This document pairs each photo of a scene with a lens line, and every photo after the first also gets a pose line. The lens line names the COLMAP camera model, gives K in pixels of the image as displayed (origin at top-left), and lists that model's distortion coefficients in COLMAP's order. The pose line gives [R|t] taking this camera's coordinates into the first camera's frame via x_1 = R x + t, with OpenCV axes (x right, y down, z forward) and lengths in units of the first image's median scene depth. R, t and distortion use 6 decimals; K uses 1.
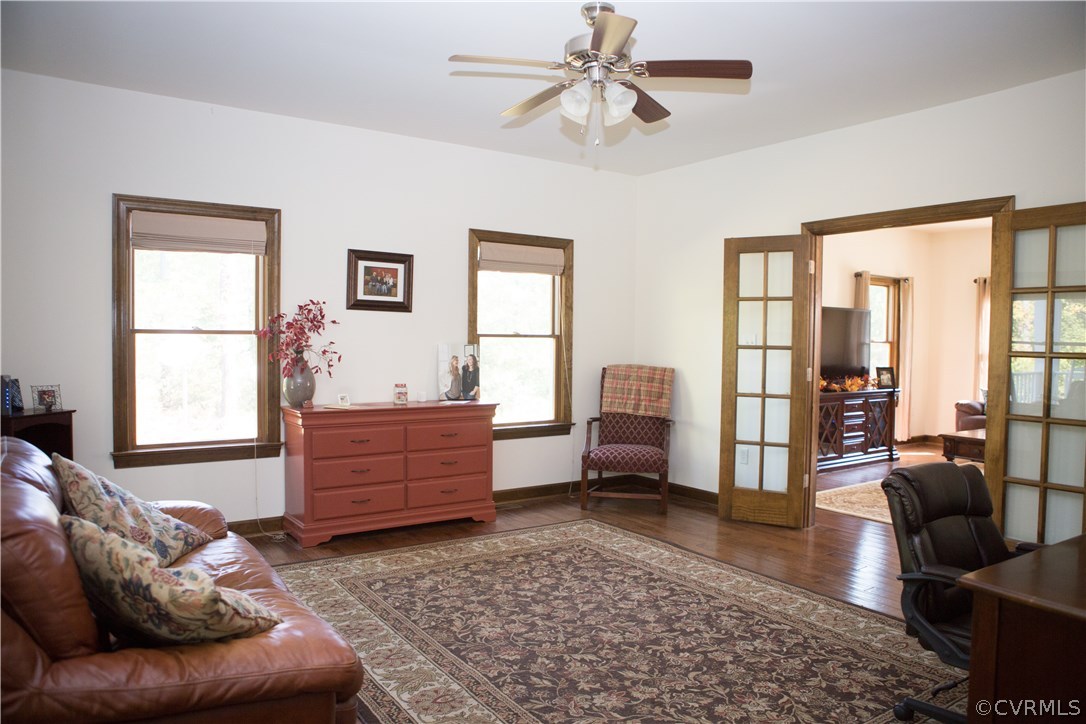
lens RADIAL K [[757.8, 0, 543.0], [0, 757.8, 362.0], [0, 0, 1]] dist [-0.070464, 0.003972]
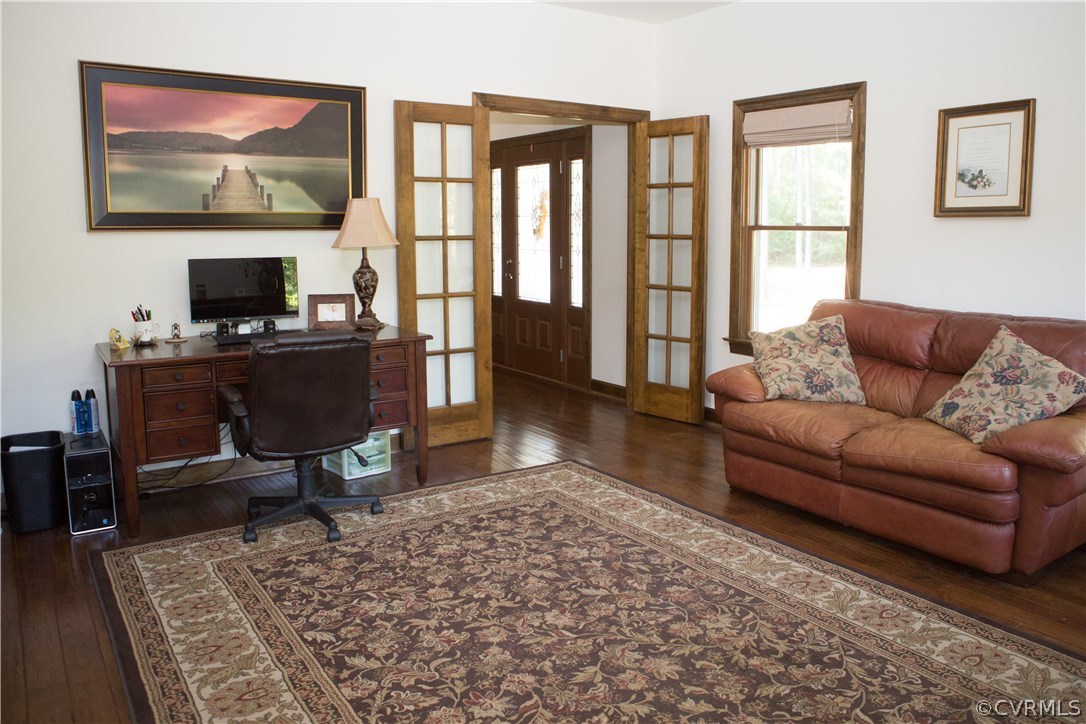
lens RADIAL K [[757.8, 0, 543.0], [0, 757.8, 362.0], [0, 0, 1]] dist [-0.070464, 0.003972]
pose [[-0.999454, -0.018010, 0.027698, 0.094025], [-0.011866, 0.978100, 0.207795, -0.056595], [-0.030833, 0.207353, -0.977780, 1.762453]]
